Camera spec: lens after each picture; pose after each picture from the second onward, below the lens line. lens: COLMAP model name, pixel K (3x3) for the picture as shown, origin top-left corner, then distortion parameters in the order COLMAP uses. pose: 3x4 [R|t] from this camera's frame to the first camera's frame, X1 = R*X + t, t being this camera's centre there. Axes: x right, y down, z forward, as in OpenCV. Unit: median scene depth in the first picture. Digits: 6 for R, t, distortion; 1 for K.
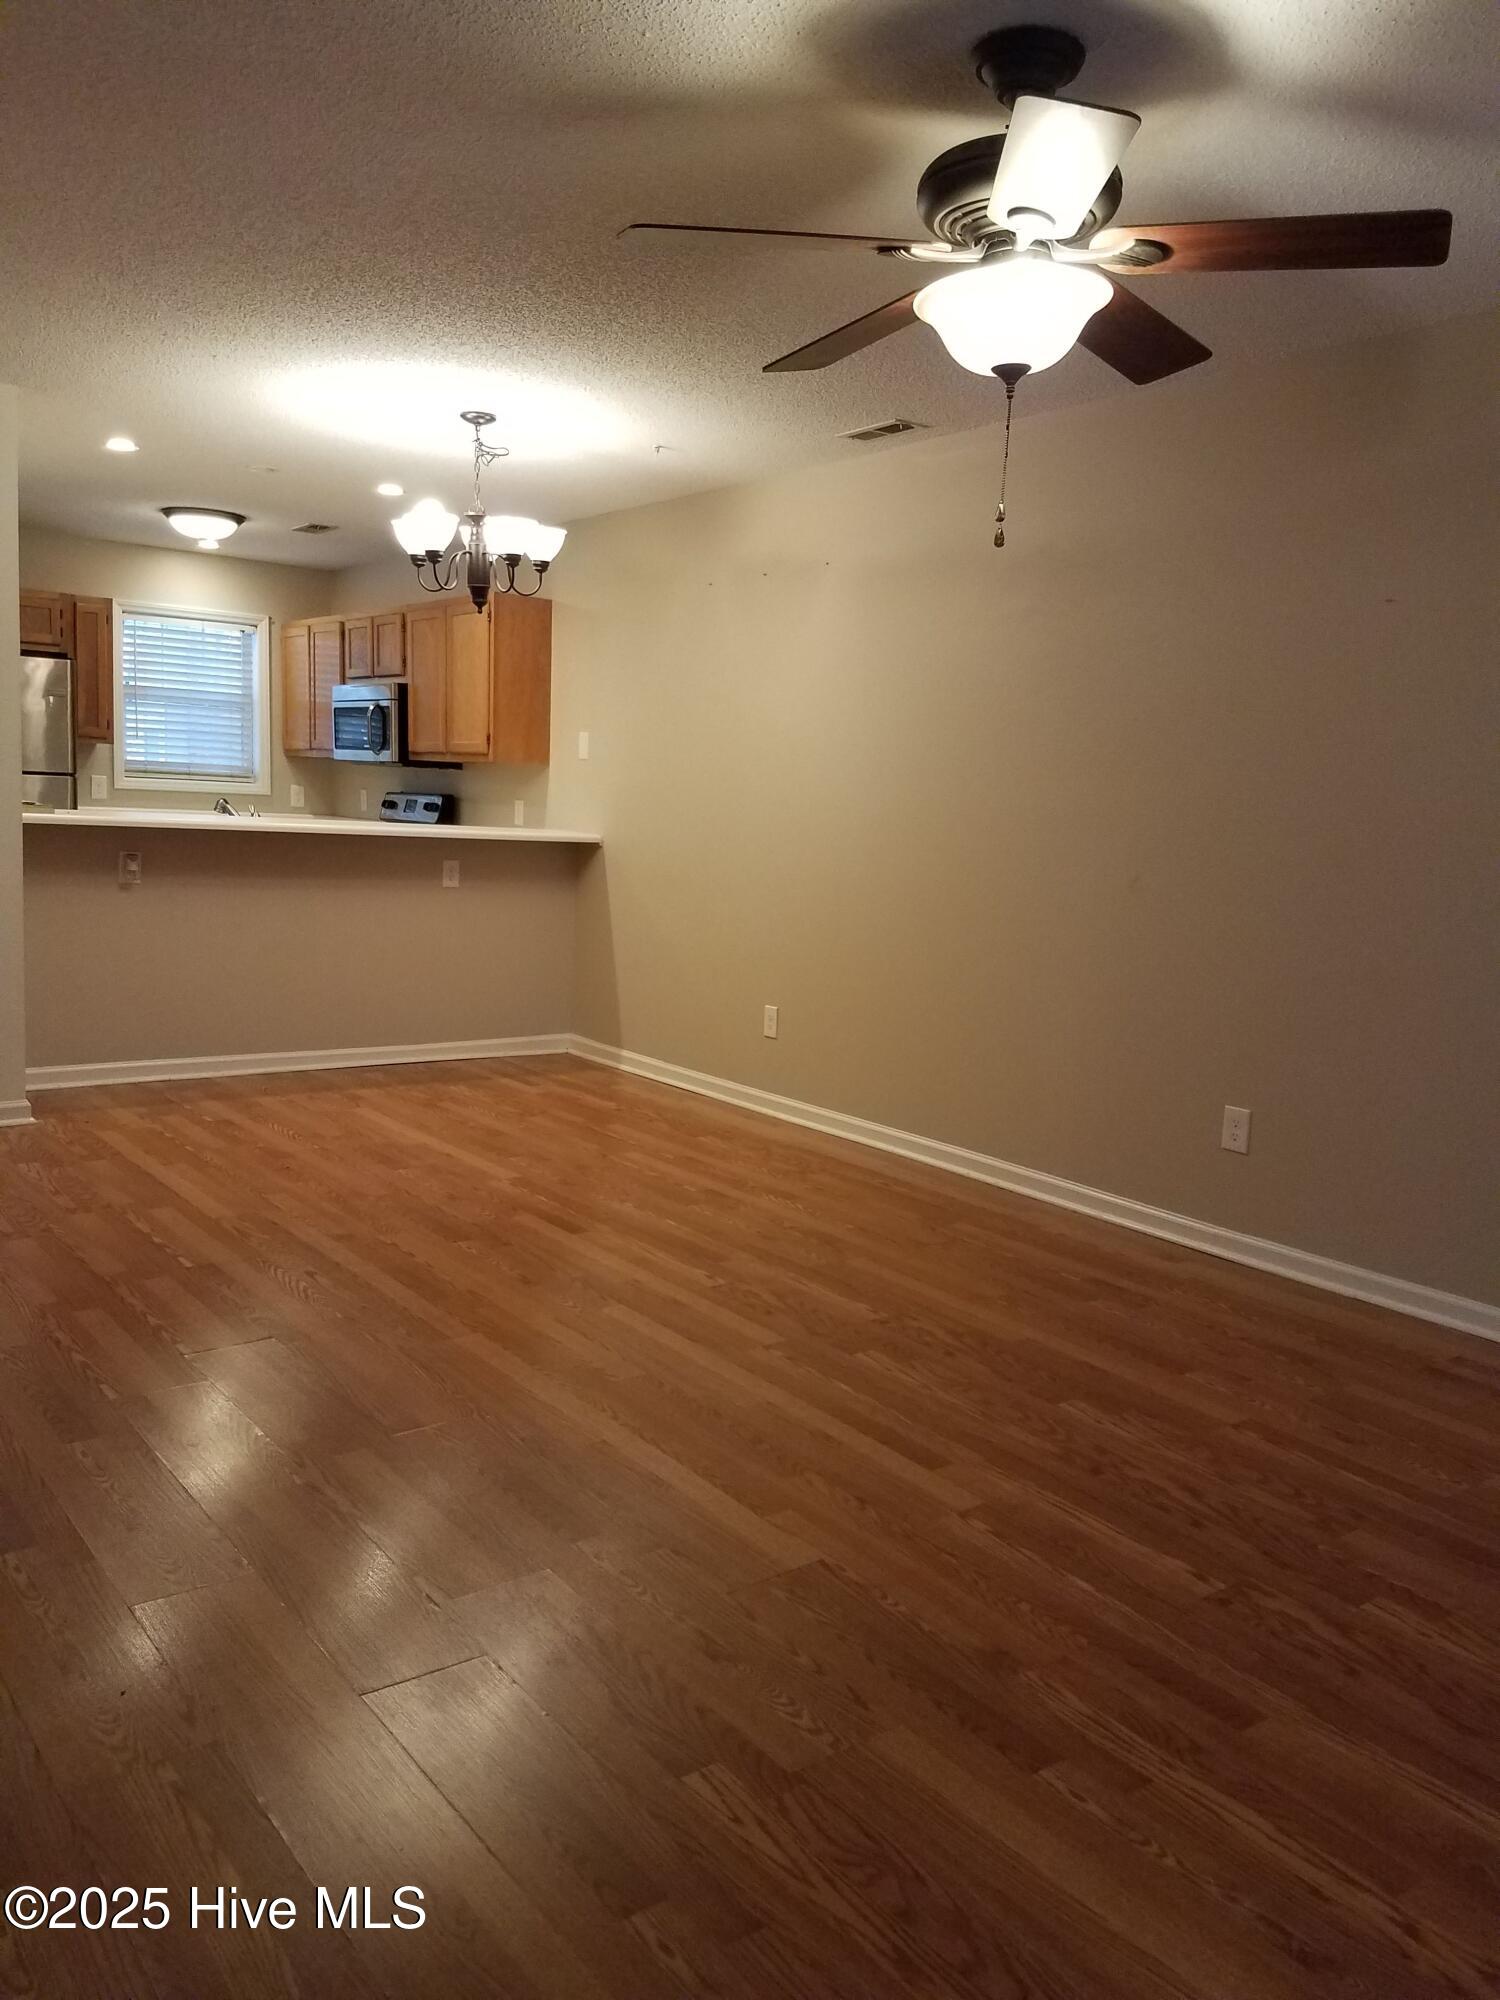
lens RADIAL K [[1579.1, 0, 756.0], [0, 1579.1, 1023.6], [0, 0, 1]] dist [0.153364, -0.182780]
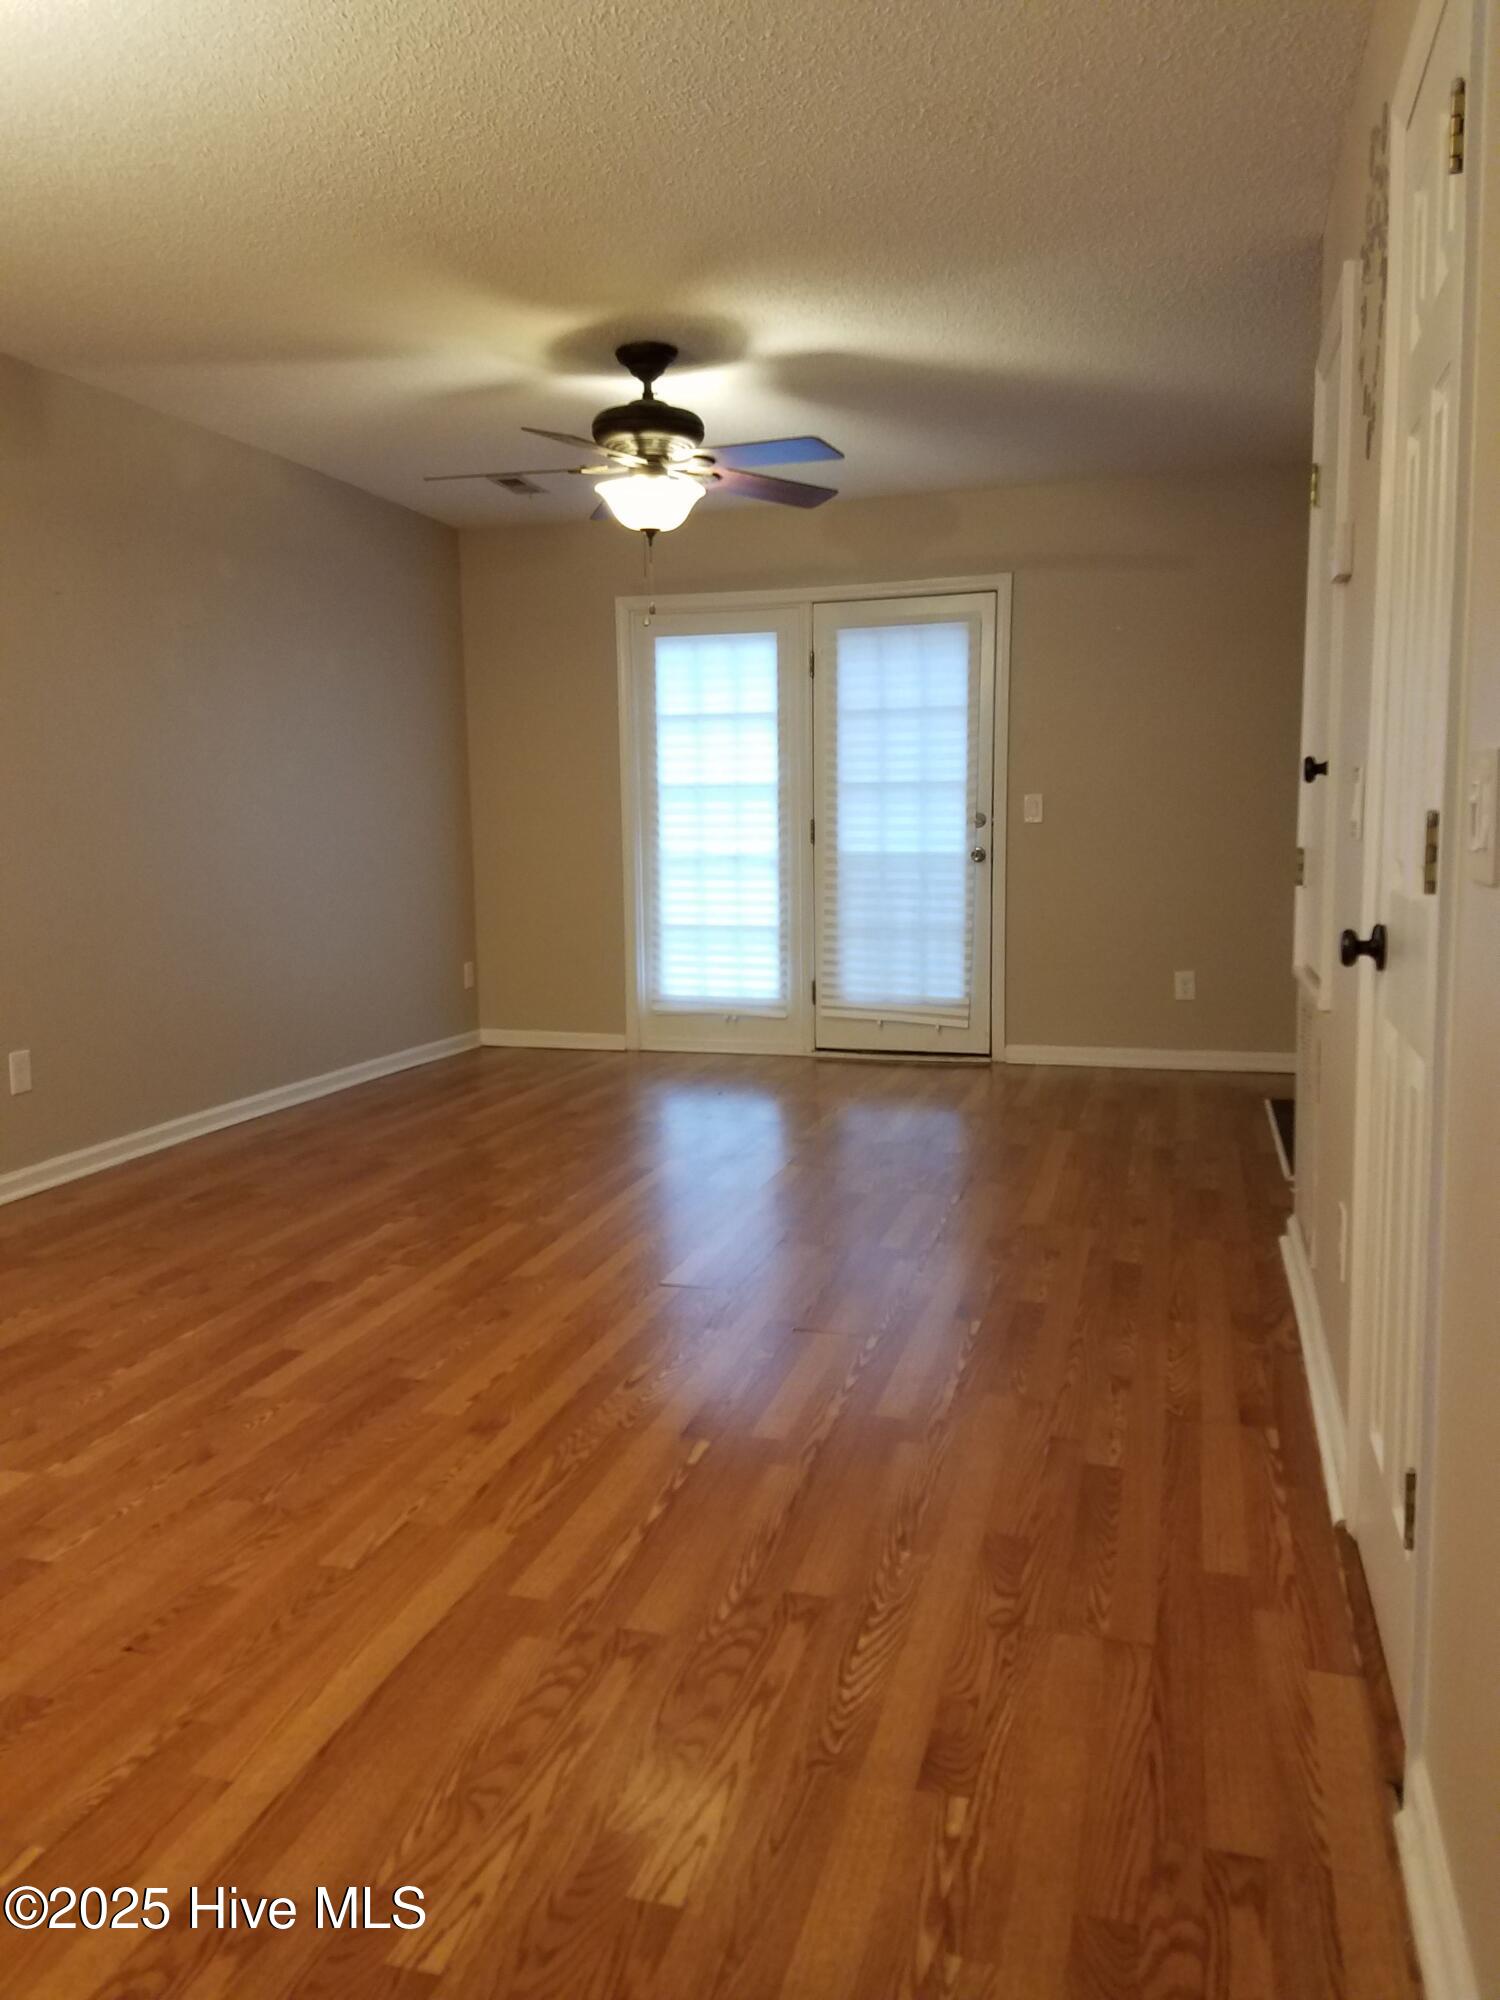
lens RADIAL K [[1579.1, 0, 756.0], [0, 1579.1, 1023.6], [0, 0, 1]] dist [0.153364, -0.182780]
pose [[-0.618002, -0.149168, 0.771896, -0.858396], [0.096117, 0.960133, 0.262499, -0.207351], [-0.780279, 0.236418, -0.579026, 1.305850]]
